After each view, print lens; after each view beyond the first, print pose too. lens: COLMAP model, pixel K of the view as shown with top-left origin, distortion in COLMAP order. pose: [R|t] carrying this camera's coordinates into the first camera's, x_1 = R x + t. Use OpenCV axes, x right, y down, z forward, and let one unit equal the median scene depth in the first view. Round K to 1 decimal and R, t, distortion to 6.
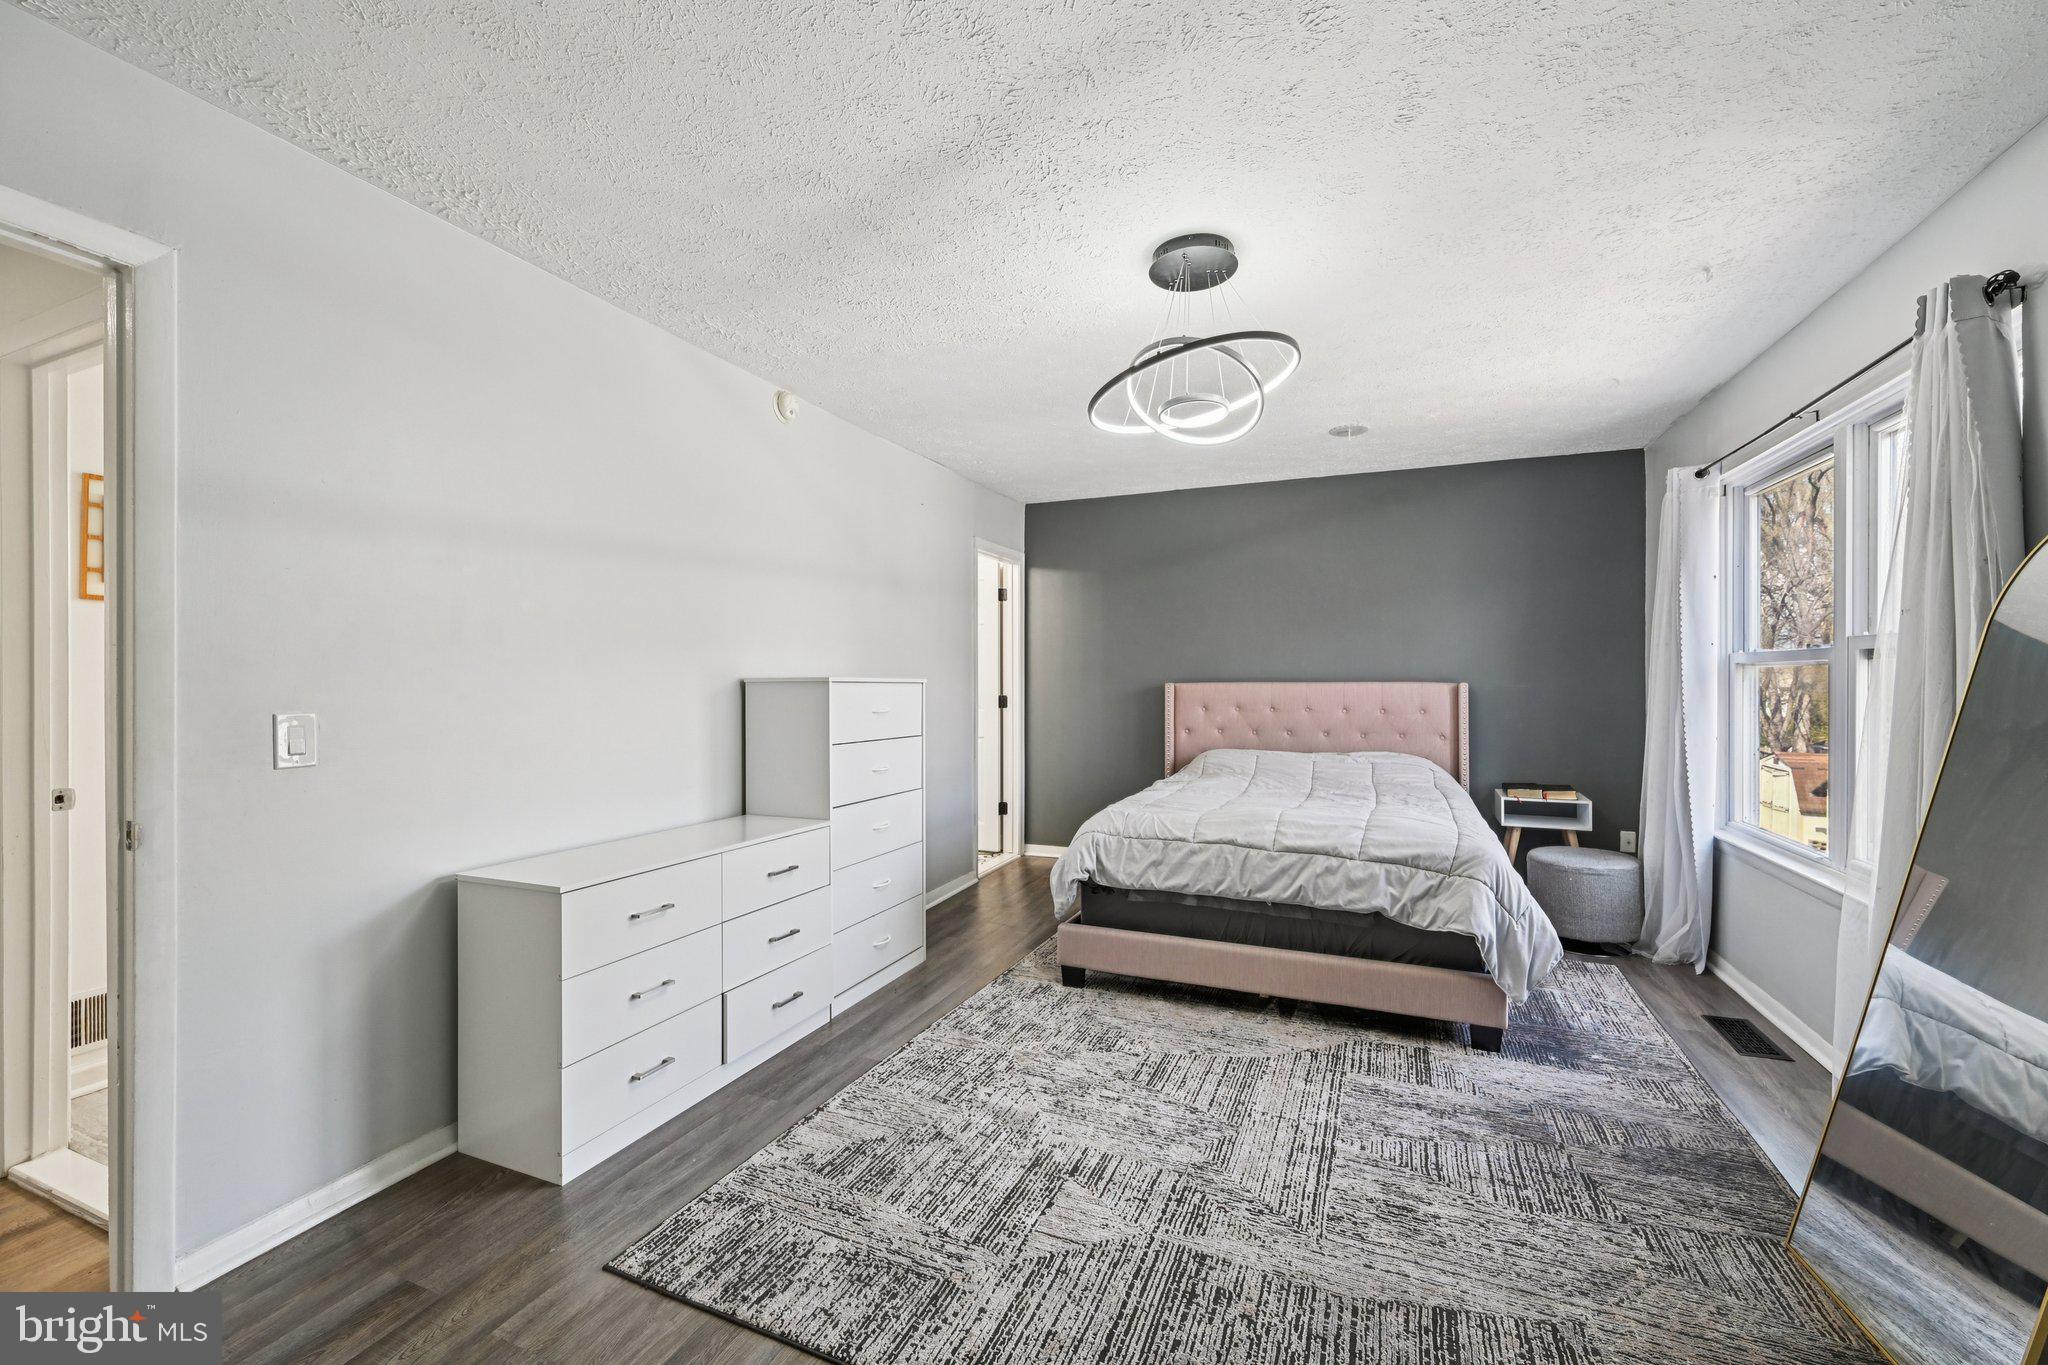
lens RADIAL K [[807.4, 0, 1030.6], [0, 807.4, 676.1], [0, 0, 1]] dist [-0.002175, -0.000398]
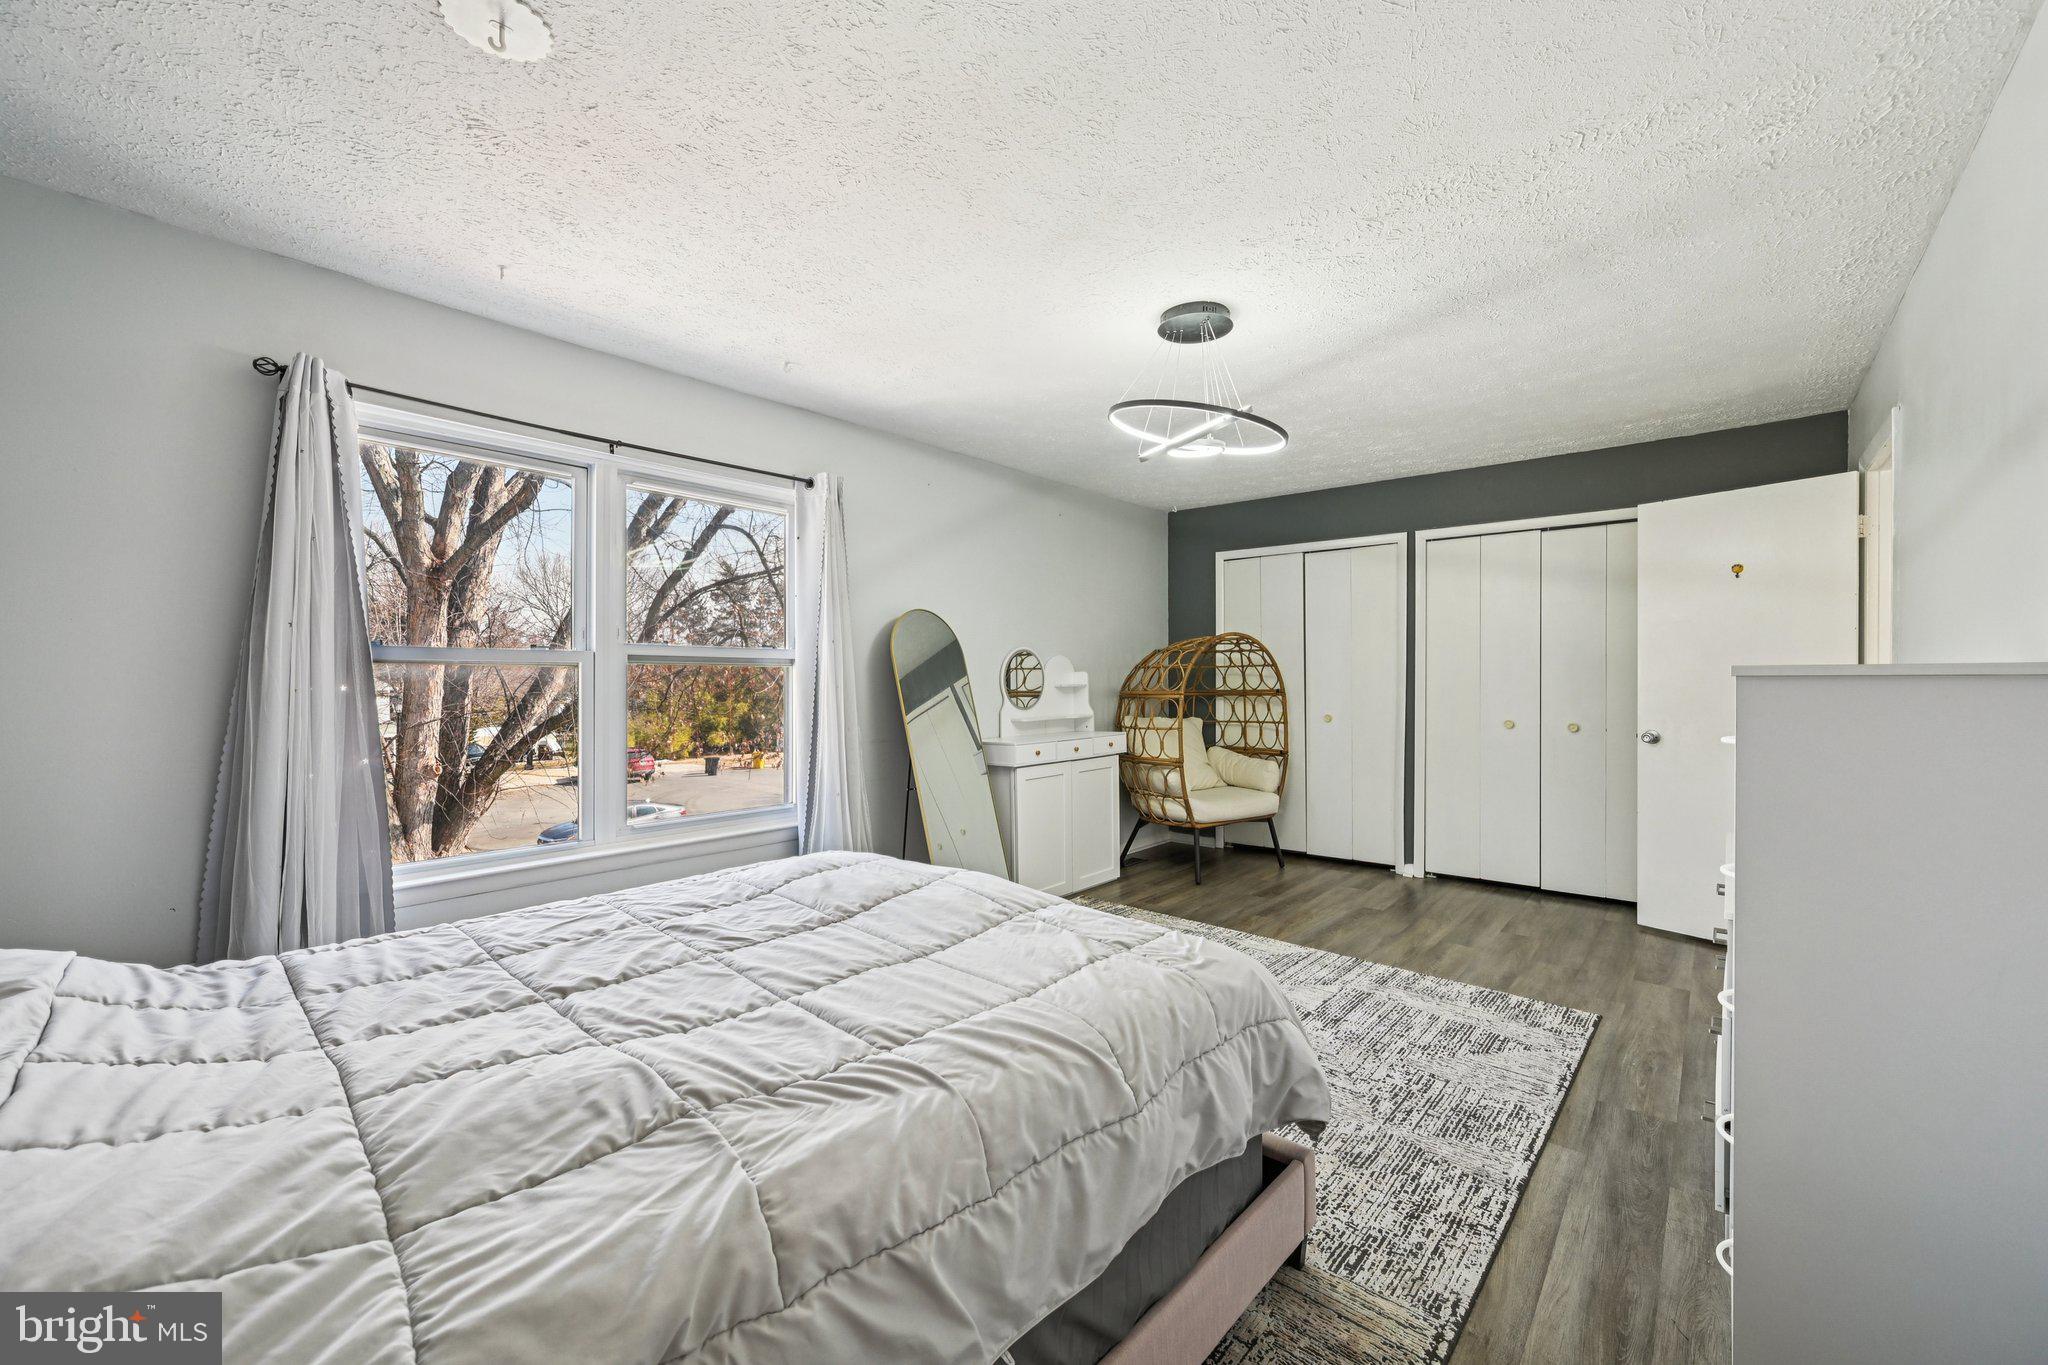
lens RADIAL K [[807.4, 0, 1041.8], [0, 807.4, 683.9], [0, 0, 1]] dist [-0.002175, -0.000398]
pose [[-0.953969, 0.006880, 0.299825, 0.057437], [0.006133, 0.999975, -0.003434, 0.018634], [-0.299842, -0.001437, -0.953988, 2.035428]]
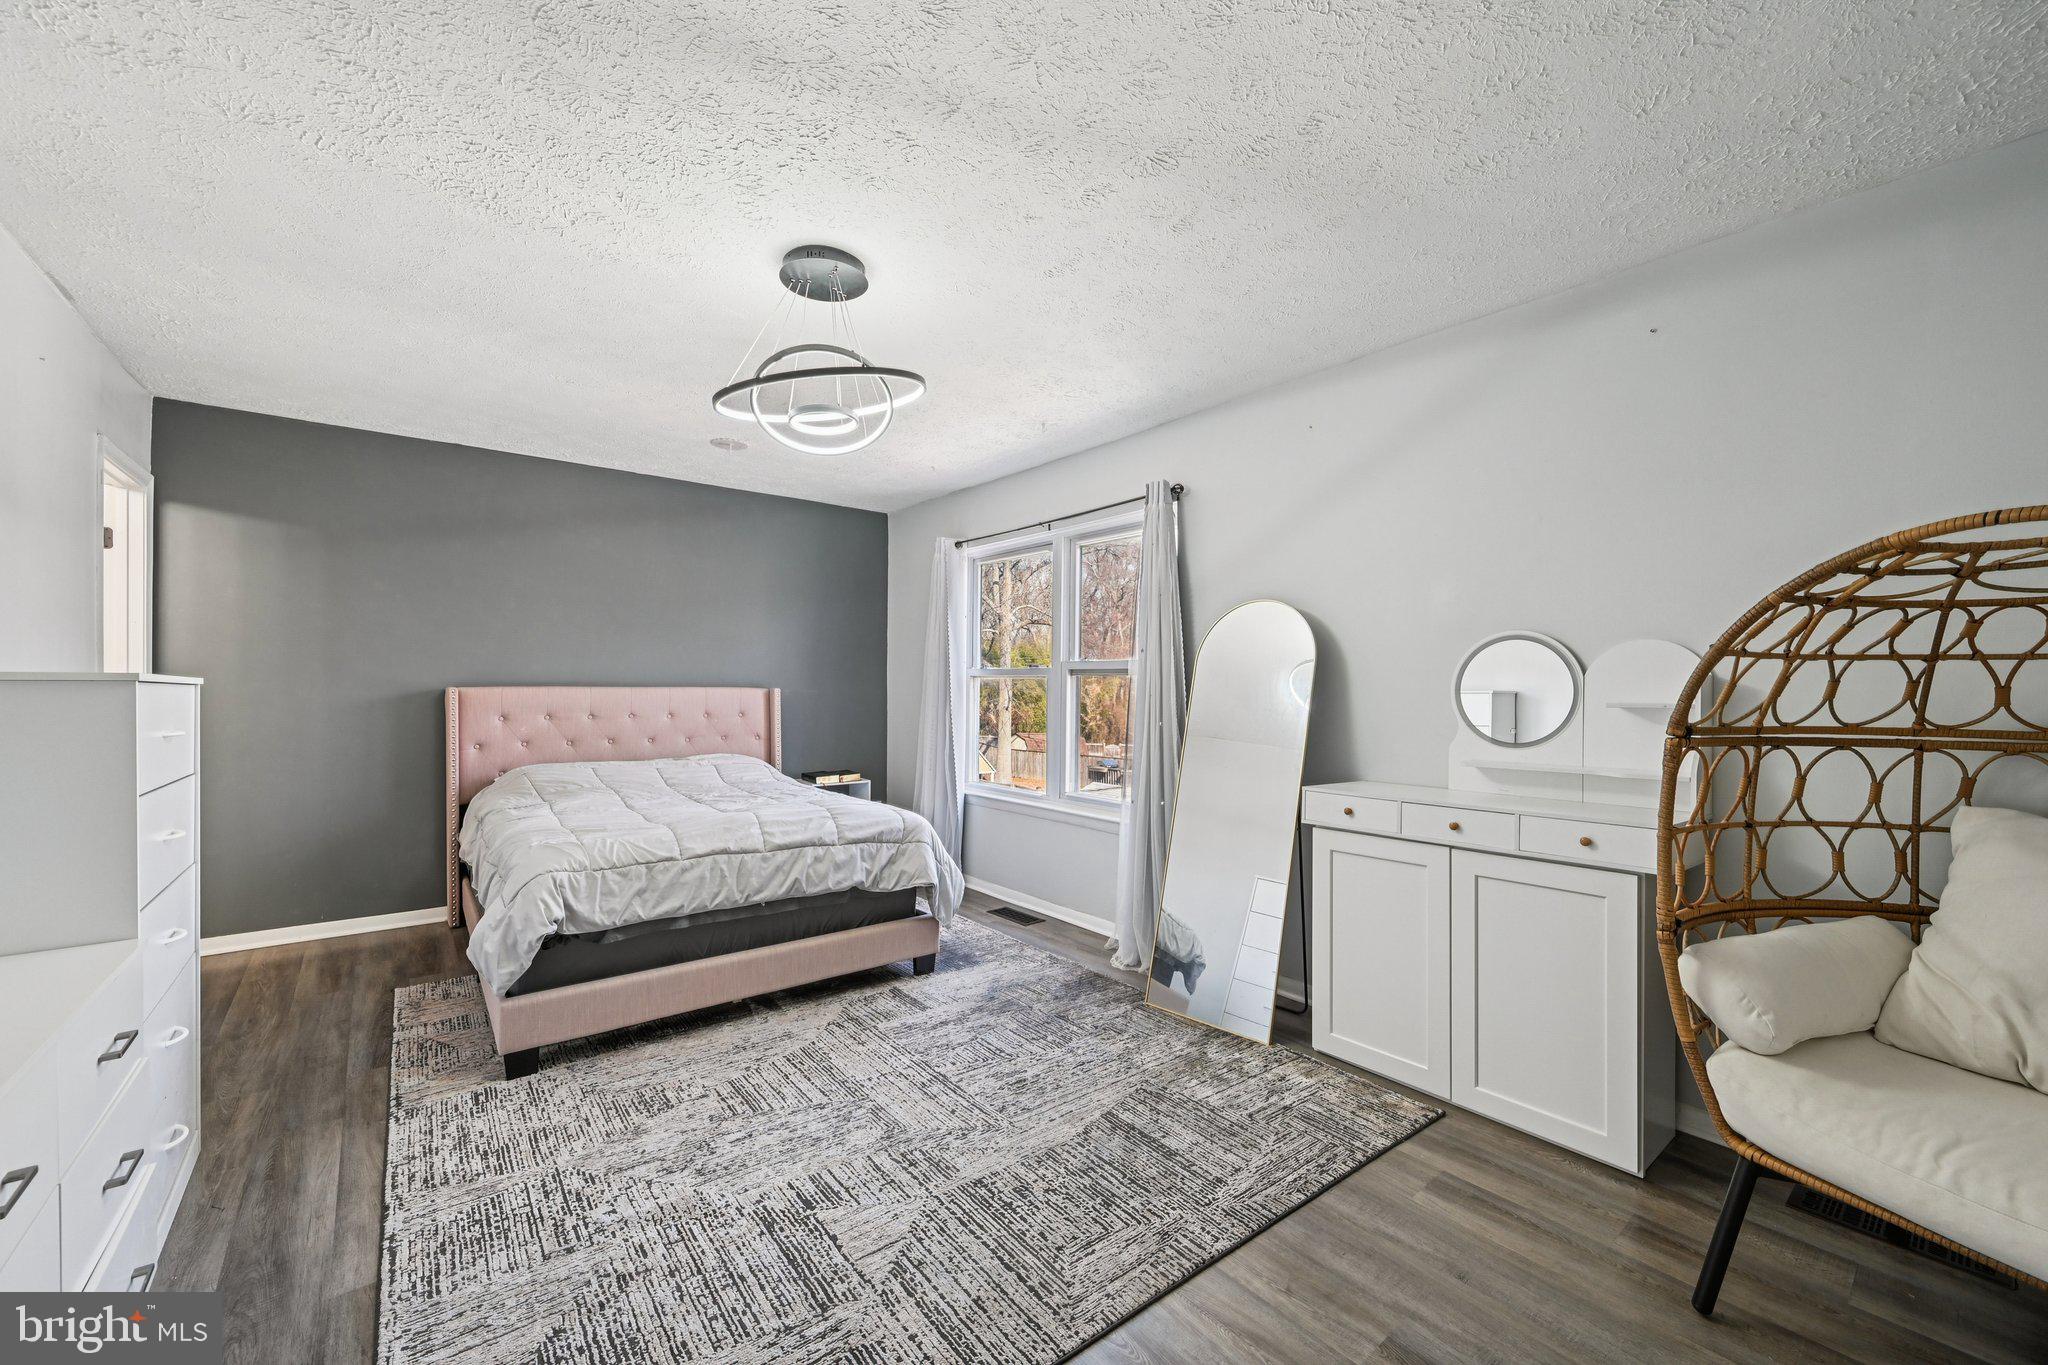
lens RADIAL K [[807.4, 0, 1028.6], [0, 807.4, 687.1], [0, 0, 1]] dist [-0.002175, -0.000398]
pose [[0.474184, 0.004847, 0.880412, -0.529570], [-0.010536, 0.999944, 0.000169, 0.005125], [-0.880363, -0.009356, 0.474209, 0.267940]]
